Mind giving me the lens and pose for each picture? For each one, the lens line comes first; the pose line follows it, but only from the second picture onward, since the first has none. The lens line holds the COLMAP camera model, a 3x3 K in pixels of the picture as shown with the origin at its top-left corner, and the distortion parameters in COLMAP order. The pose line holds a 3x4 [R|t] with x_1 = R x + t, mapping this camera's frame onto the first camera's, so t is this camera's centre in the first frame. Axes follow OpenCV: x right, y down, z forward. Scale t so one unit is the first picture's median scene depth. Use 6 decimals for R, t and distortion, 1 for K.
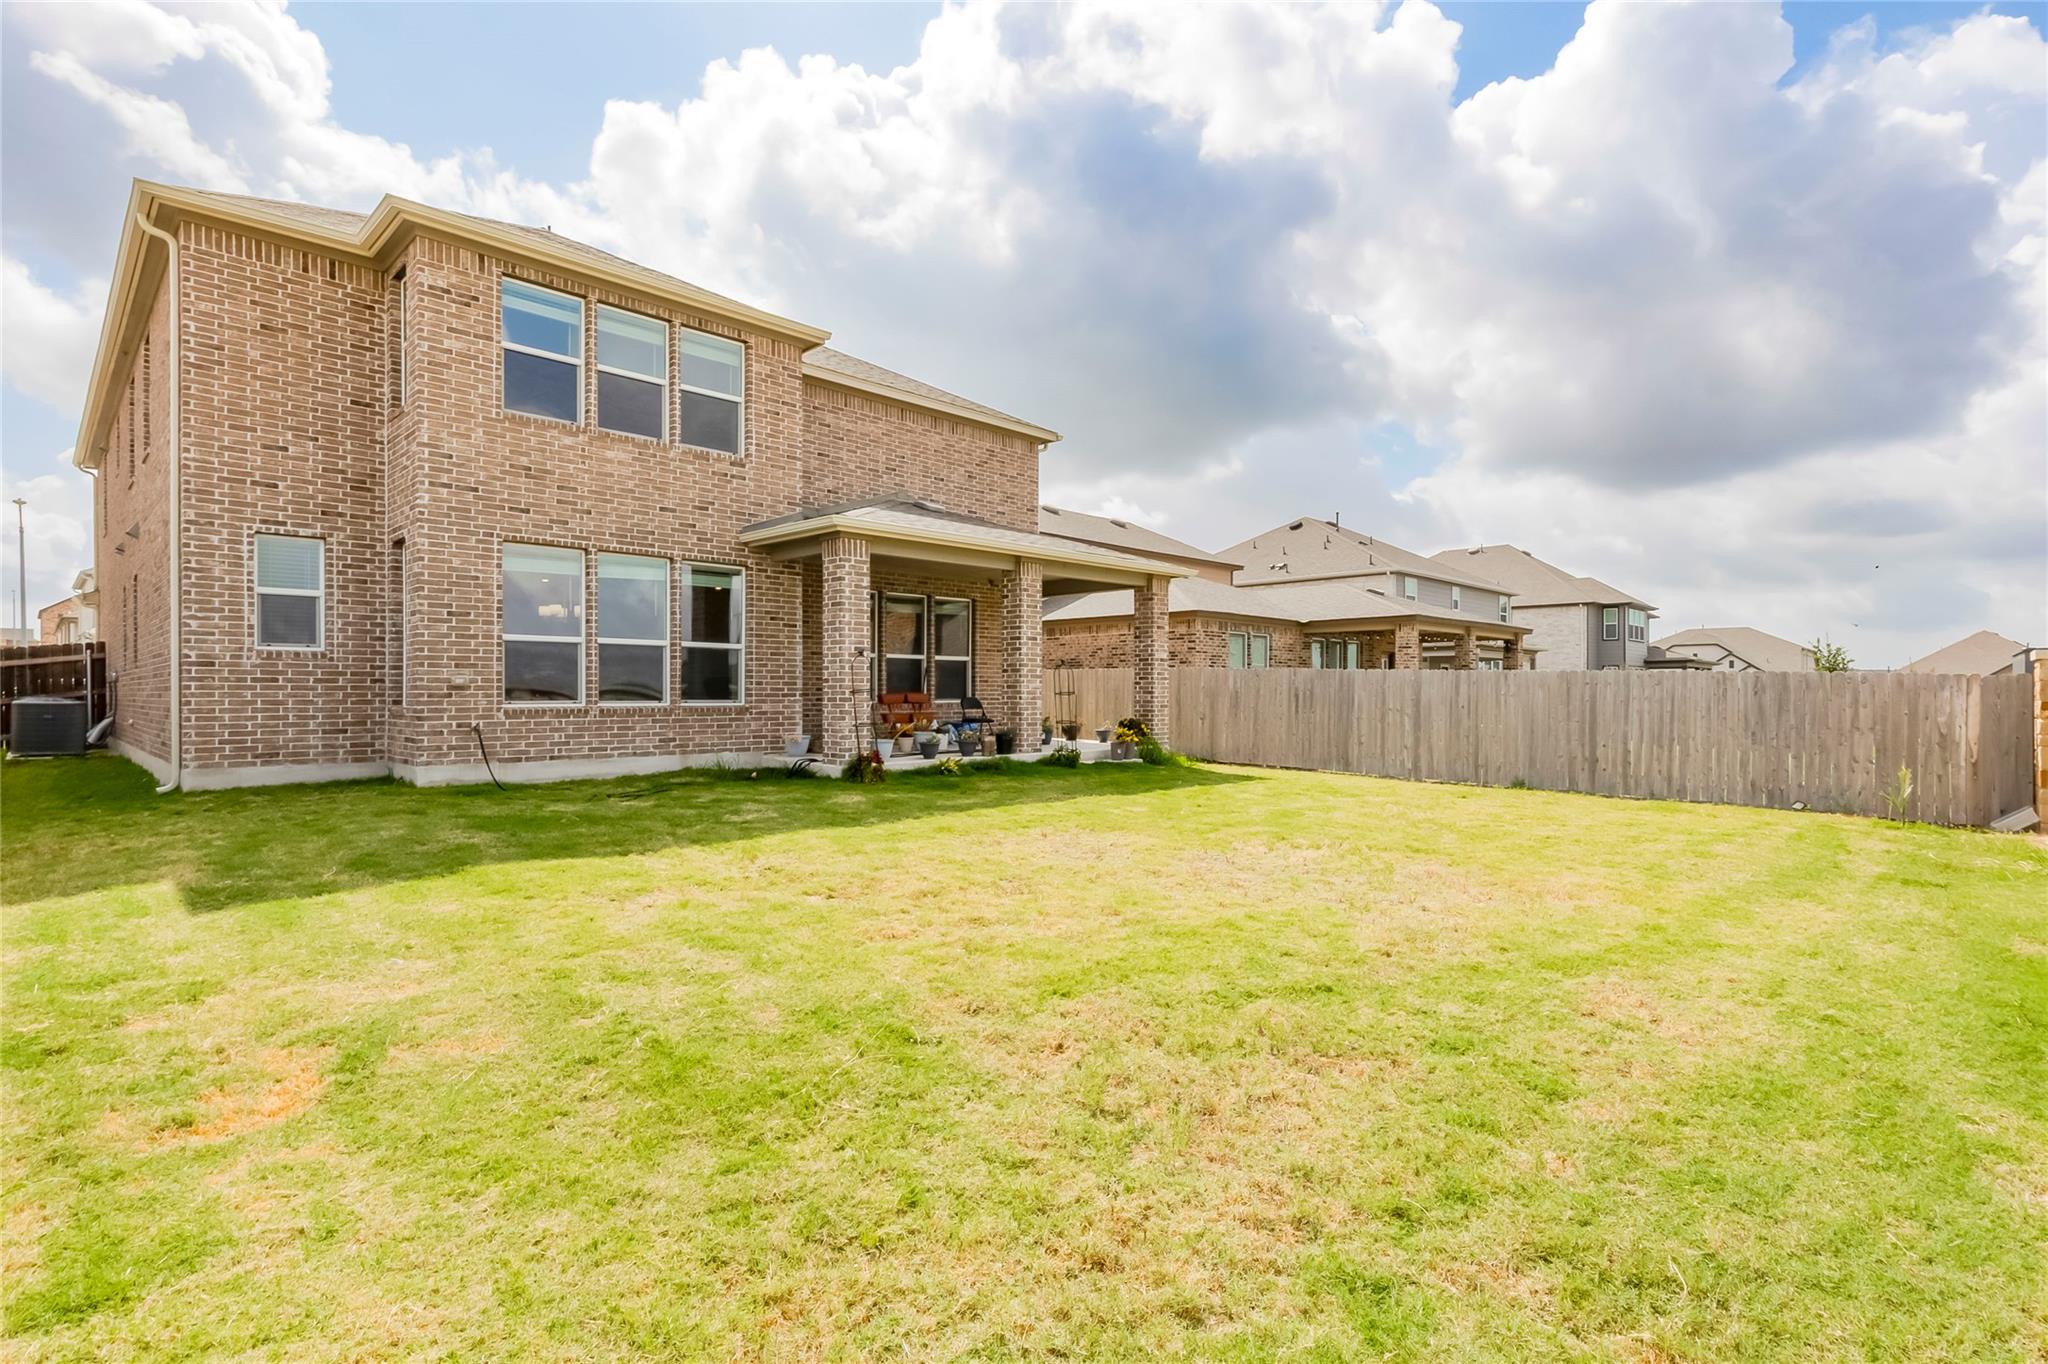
lens RADIAL K [[980.0, 0, 1068.9], [0, 980.0, 691.6], [0, 0, 1]] dist [0.000941, -0.000032]
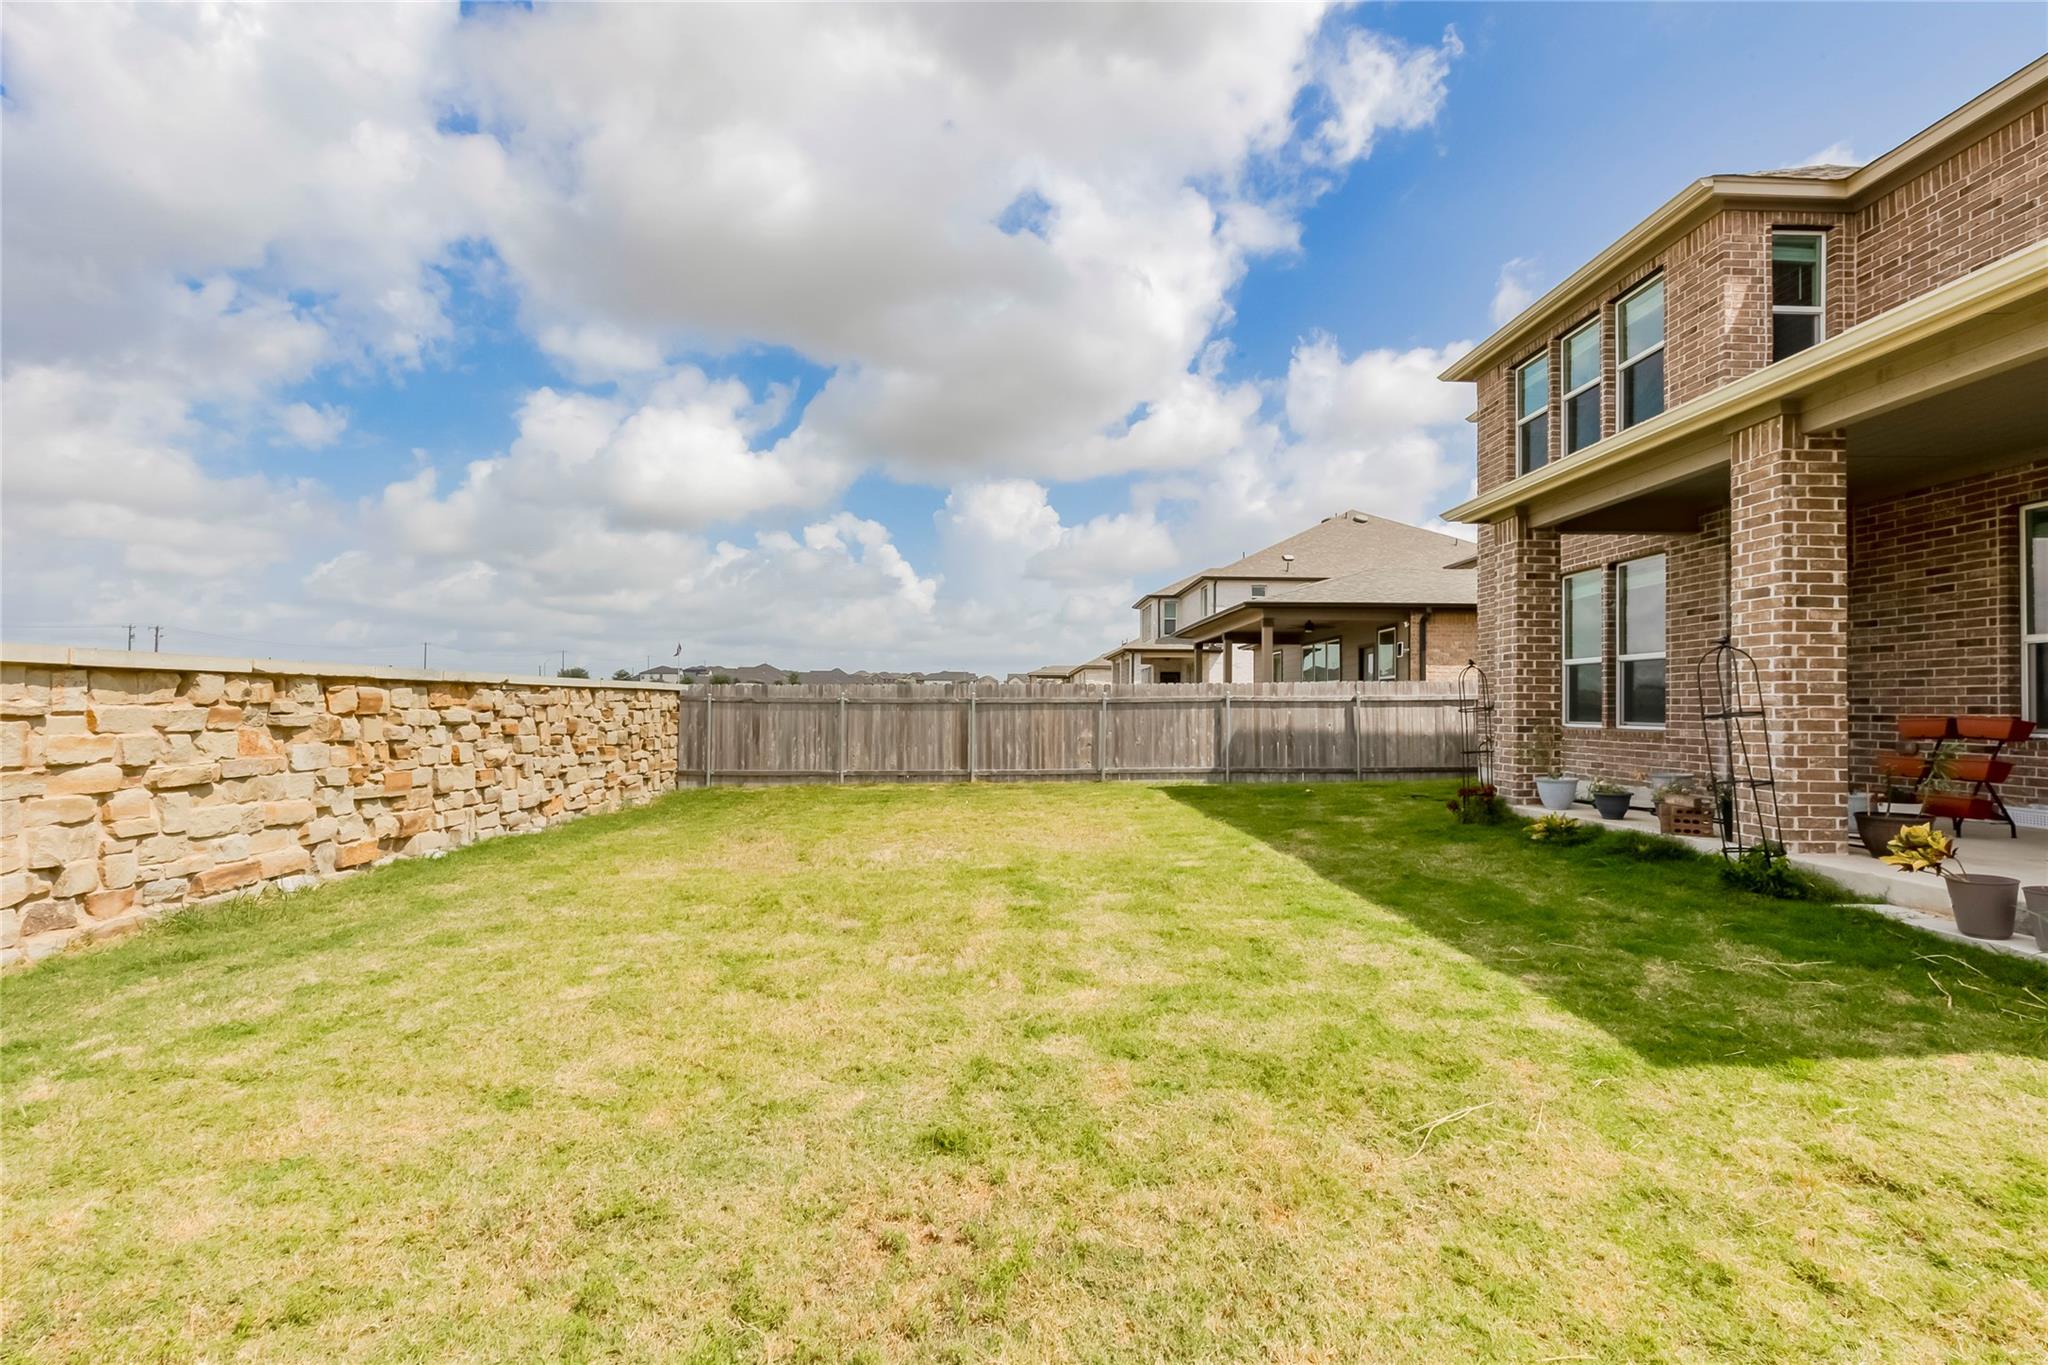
lens RADIAL K [[922.2, 0, 1040.5], [0, 922.2, 689.9], [0, 0, 1]] dist [0.008922, -0.000697]
pose [[-0.701525, -0.020768, -0.712342, 0.540603], [-0.007889, 0.999740, -0.021378, 0.001788], [0.712601, -0.009378, -0.701507, 1.164839]]
